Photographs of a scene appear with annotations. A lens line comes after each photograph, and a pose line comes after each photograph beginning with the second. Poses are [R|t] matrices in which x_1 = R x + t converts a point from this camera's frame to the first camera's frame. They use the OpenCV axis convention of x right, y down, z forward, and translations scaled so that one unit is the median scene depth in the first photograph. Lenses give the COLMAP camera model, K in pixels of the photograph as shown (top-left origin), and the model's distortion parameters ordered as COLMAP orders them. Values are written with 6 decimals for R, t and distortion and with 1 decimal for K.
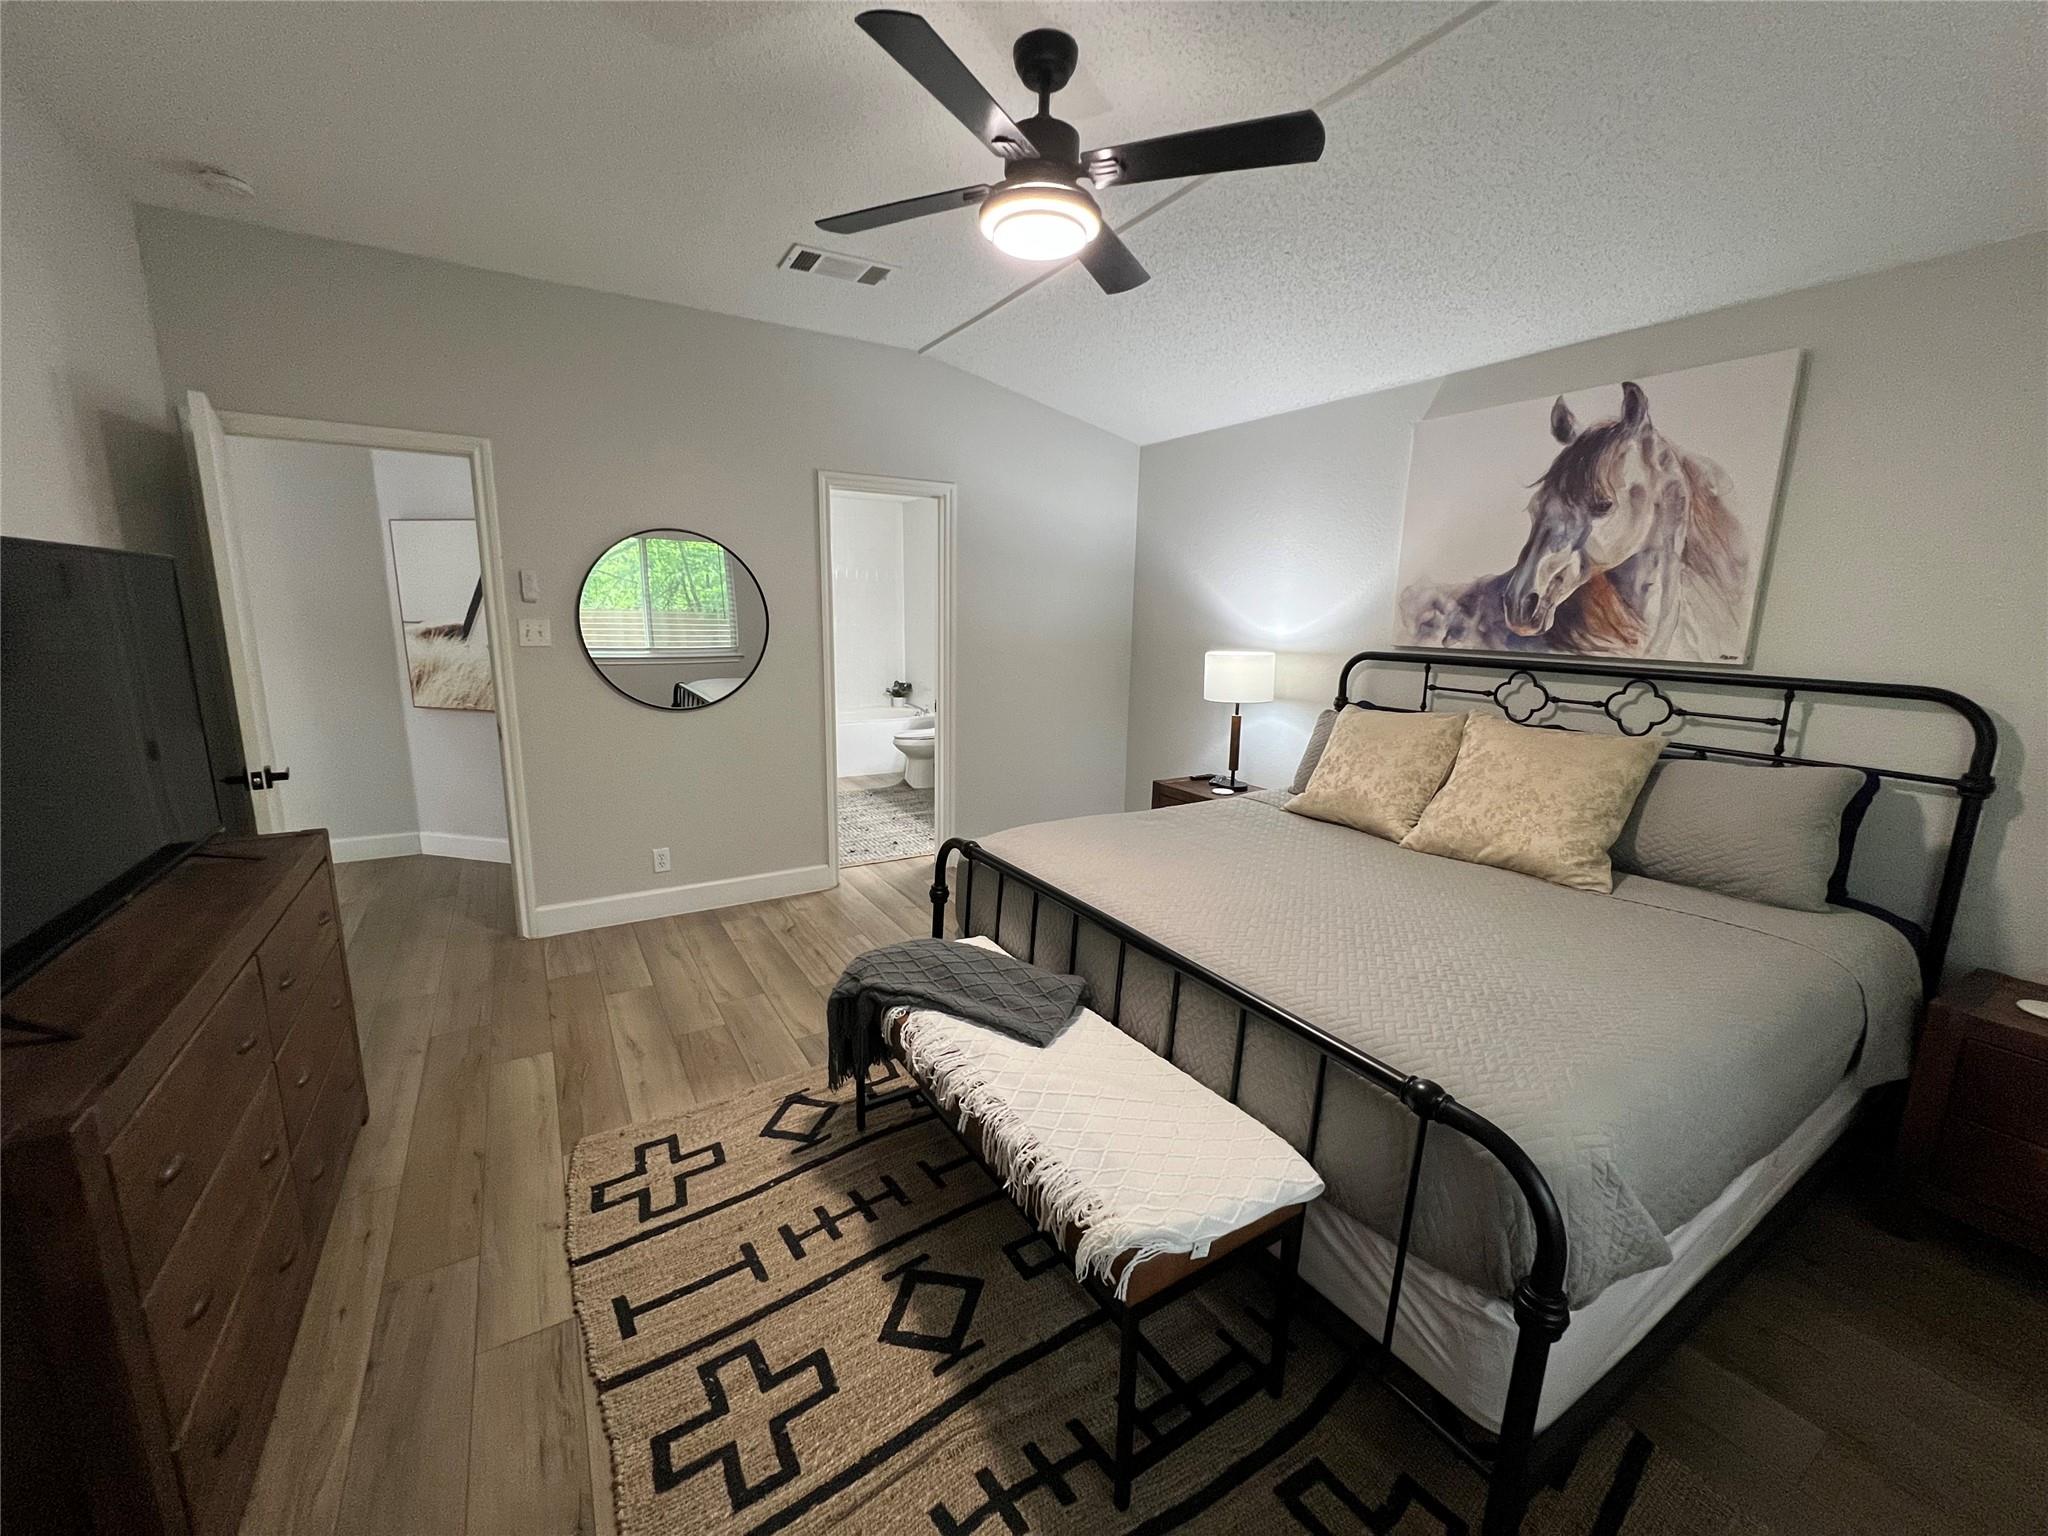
lens RADIAL K [[812.7, 0, 1024.0], [0, 812.7, 768.0], [0, 0, 1]] dist [-0.001329, 0.000563]
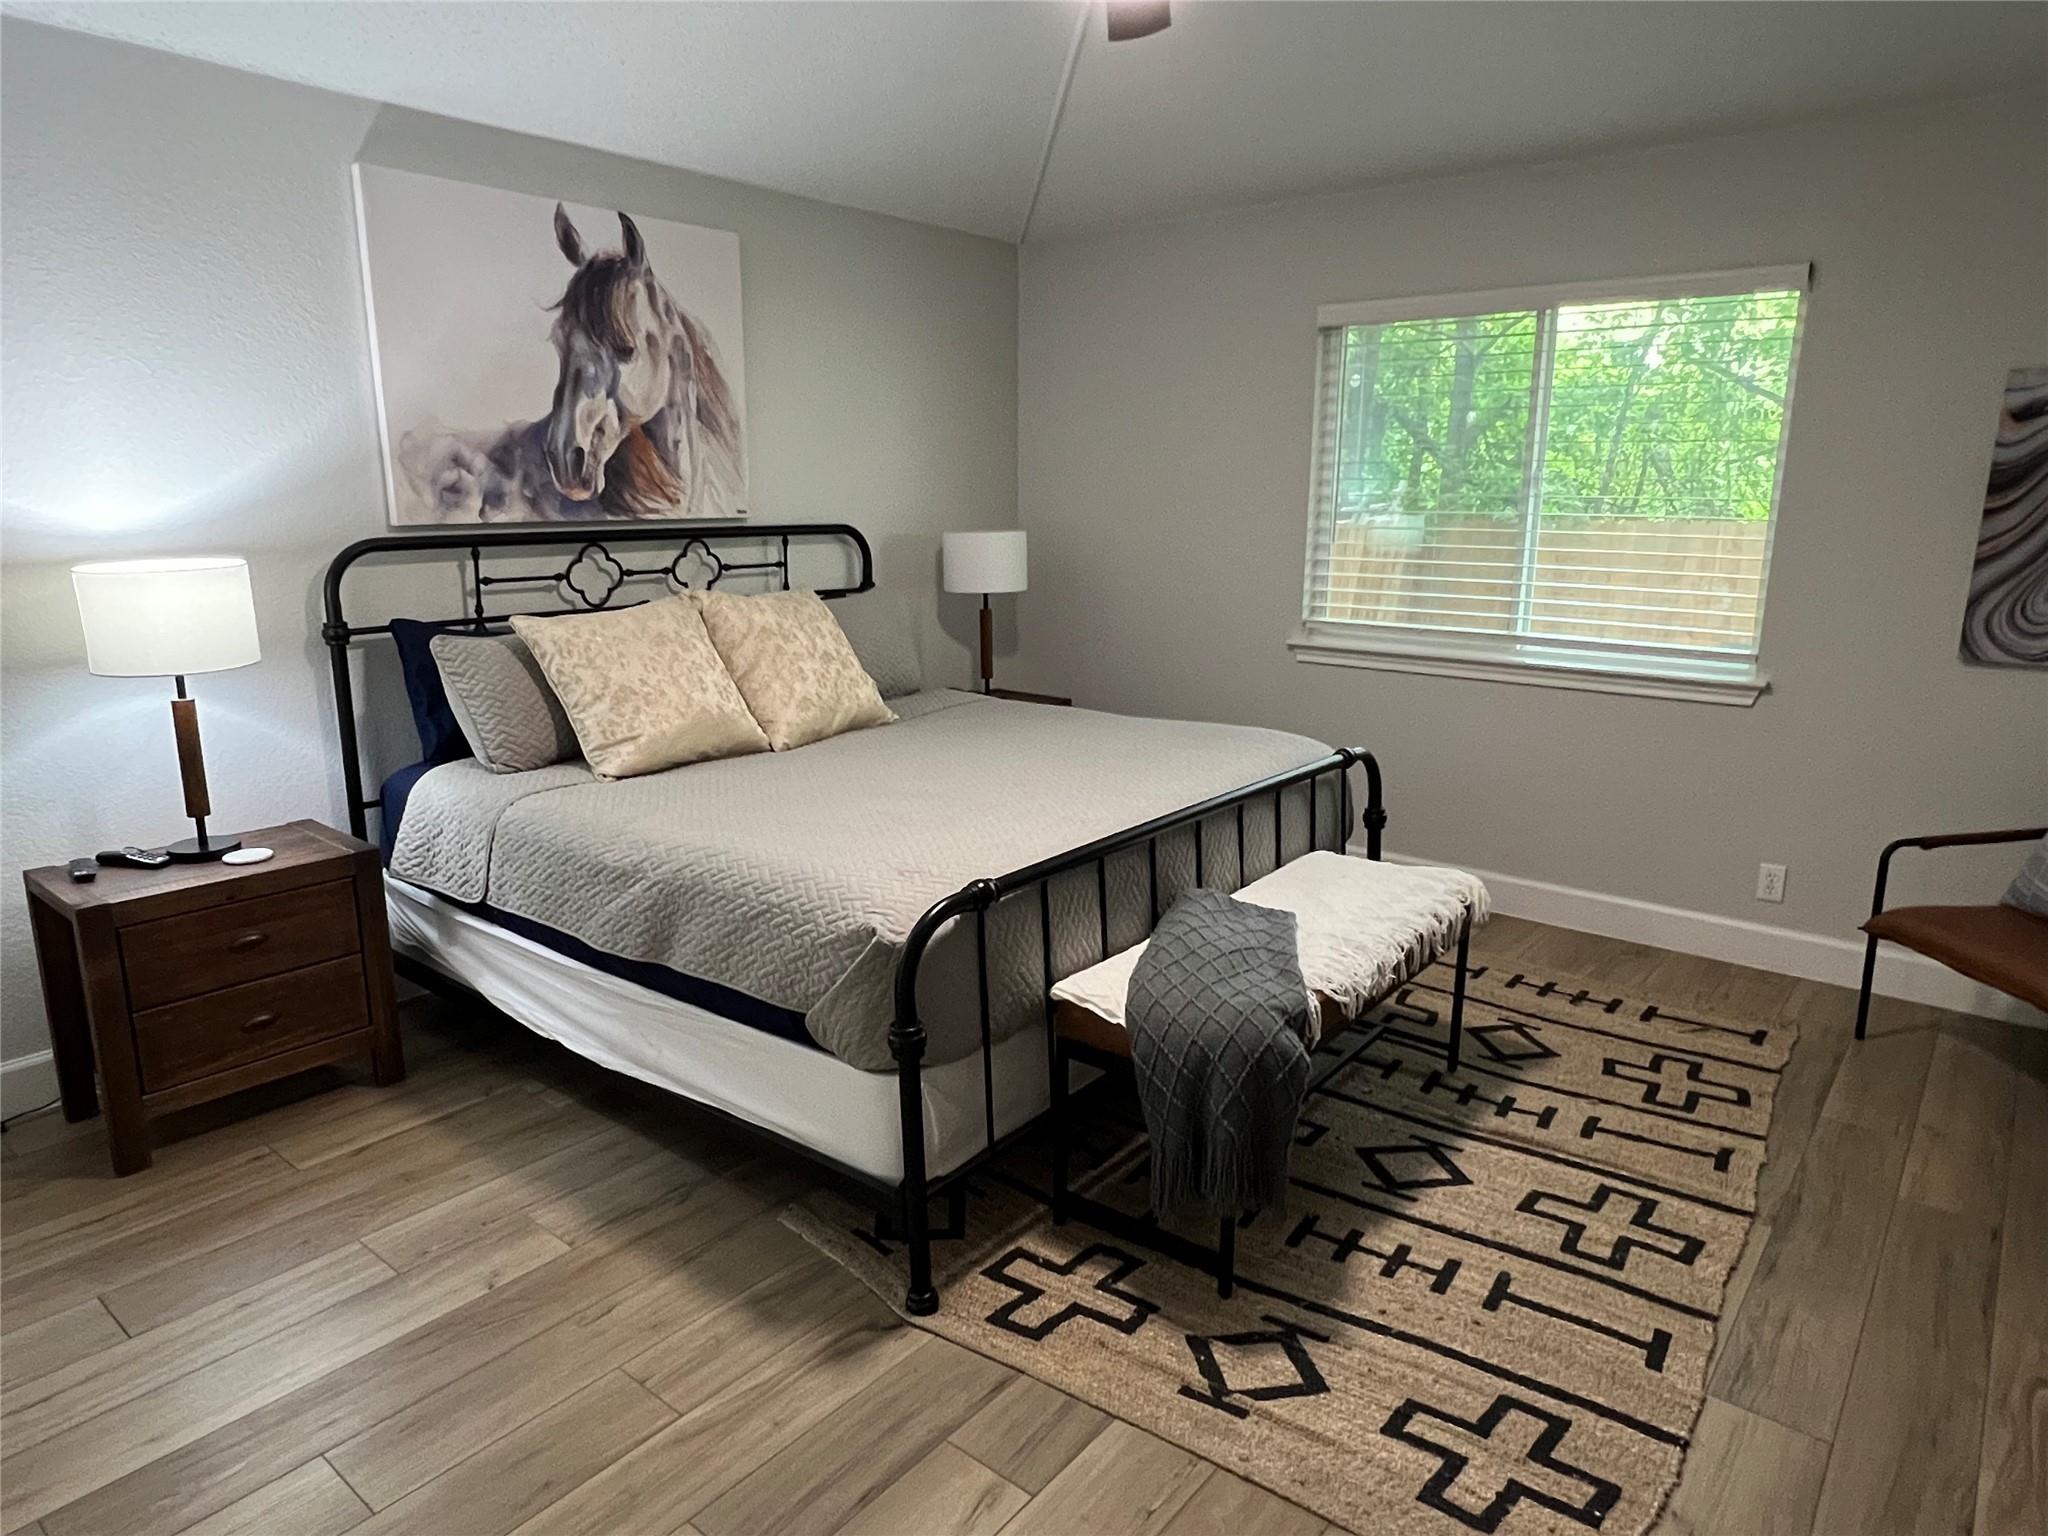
lens RADIAL K [[1239.6, 0, 993.9], [0, 1239.6, 781.6], [0, 0, 1]] dist [-0.003489, 0.000432]
pose [[-0.310077, -0.242188, 0.919346, -0.801704], [0.175120, 0.935912, 0.305617, -0.229056], [-0.934444, 0.255760, -0.247793, 1.106703]]
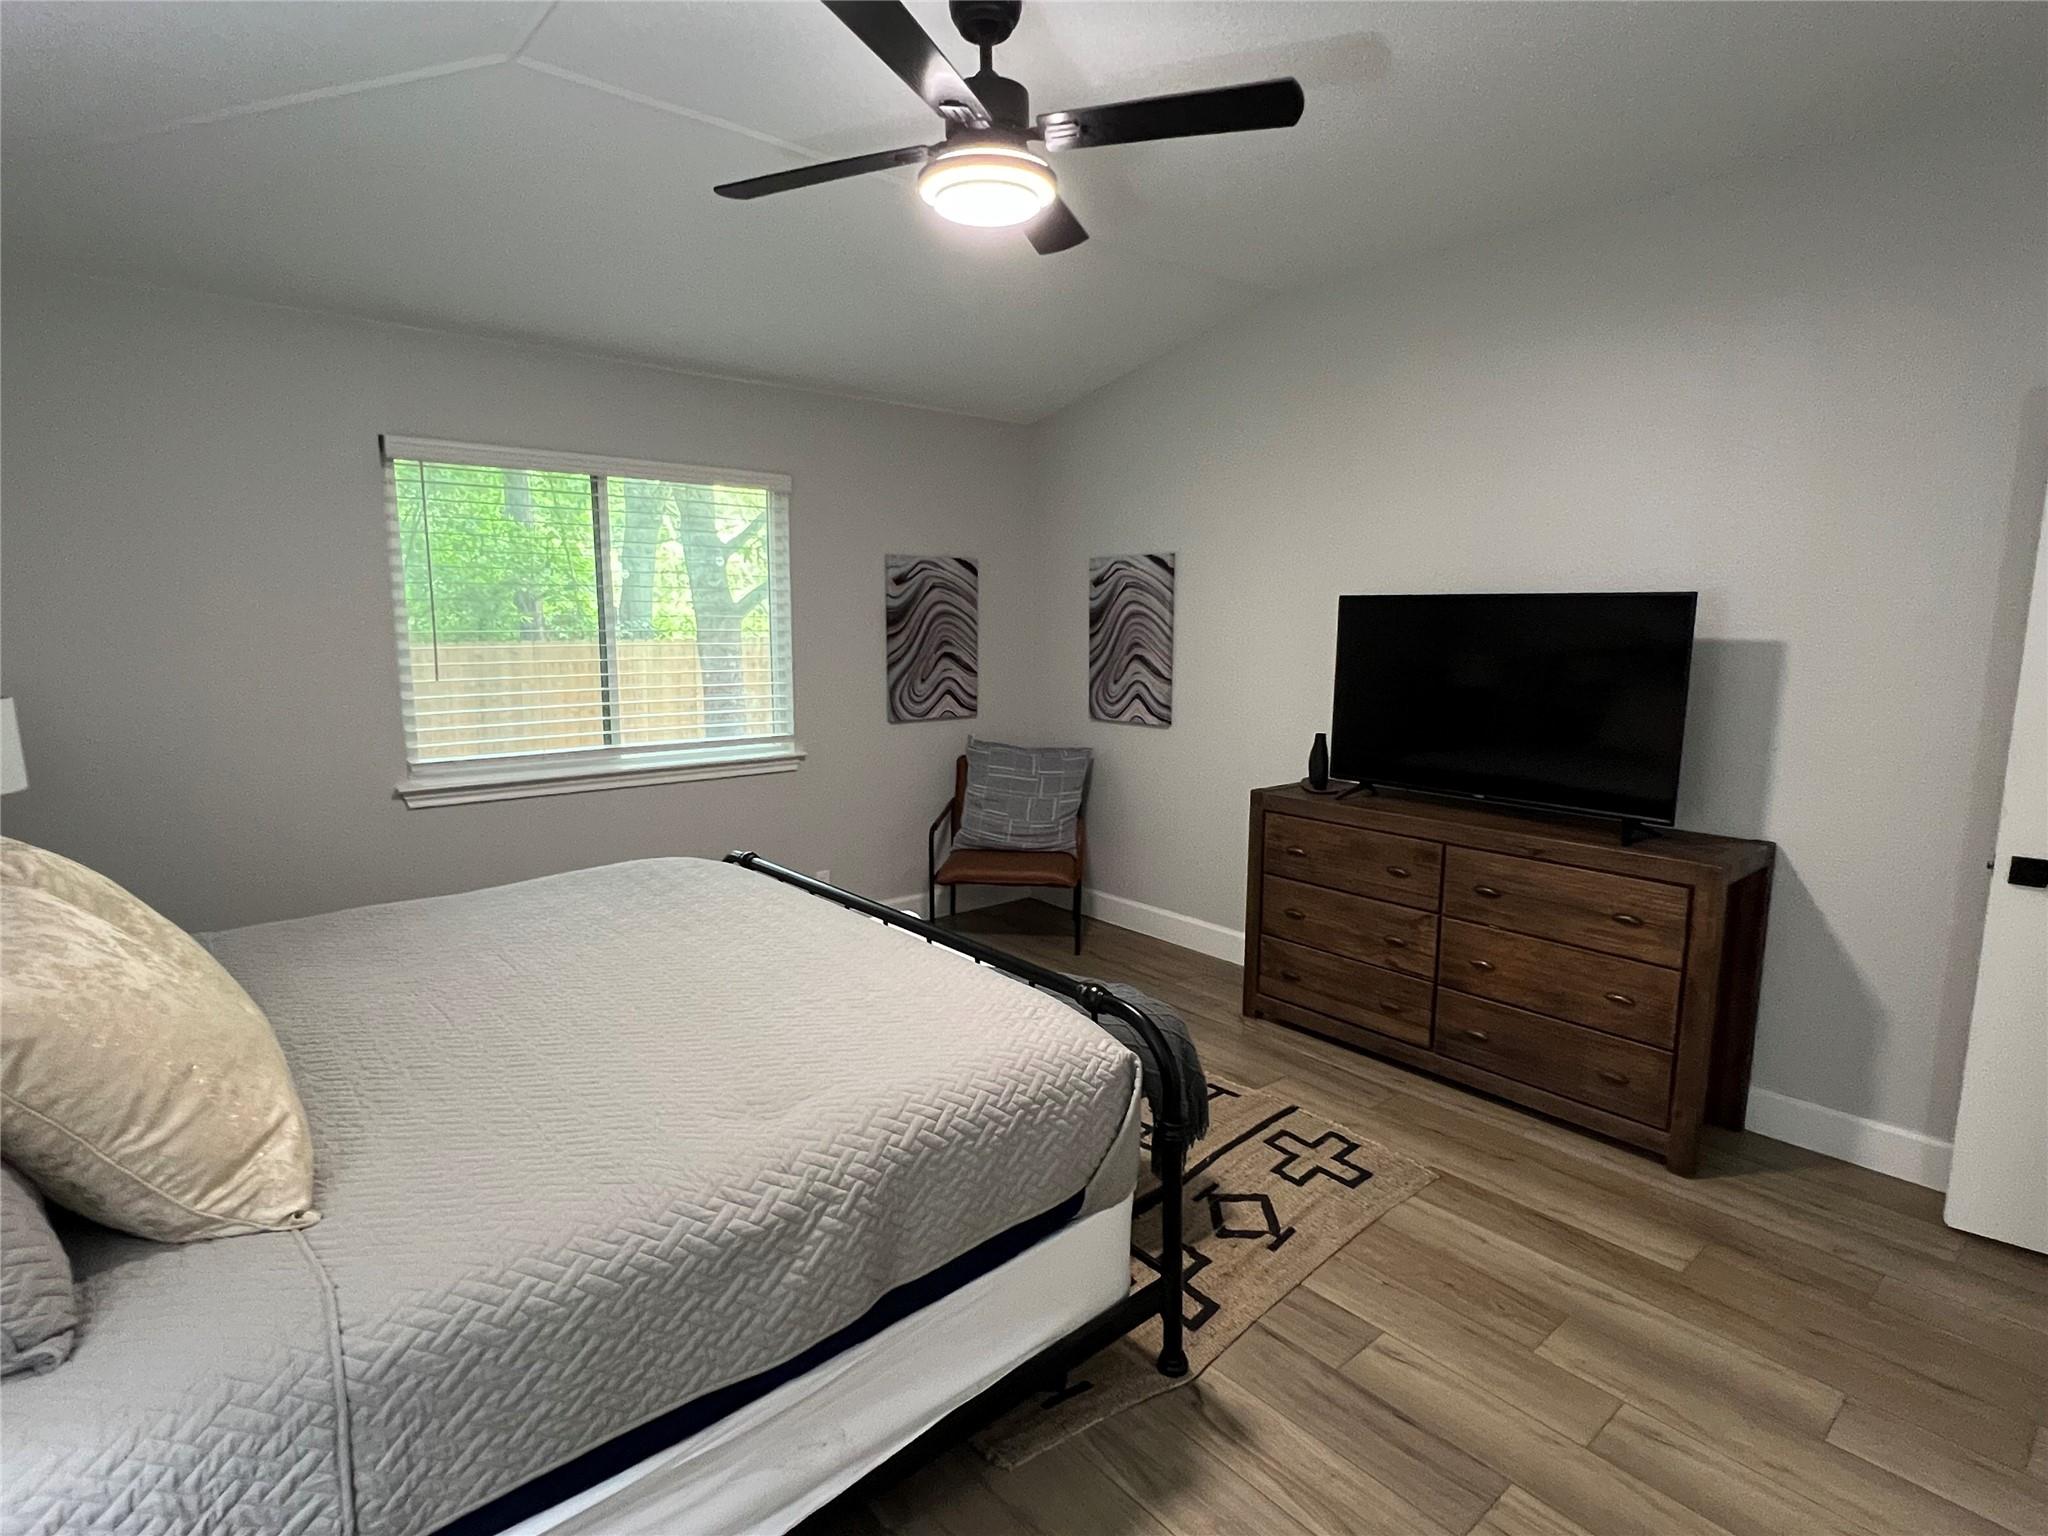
lens RADIAL K [[1053.5, 0, 1024.0], [0, 1053.5, 768.0], [0, 0, 1]] dist [-0.020273, -0.000034]
pose [[-0.988881, -0.002913, -0.148683, 0.103201], [-0.051606, 0.944401, 0.324721, -0.311079], [0.139470, 0.328783, -0.934050, 1.584361]]
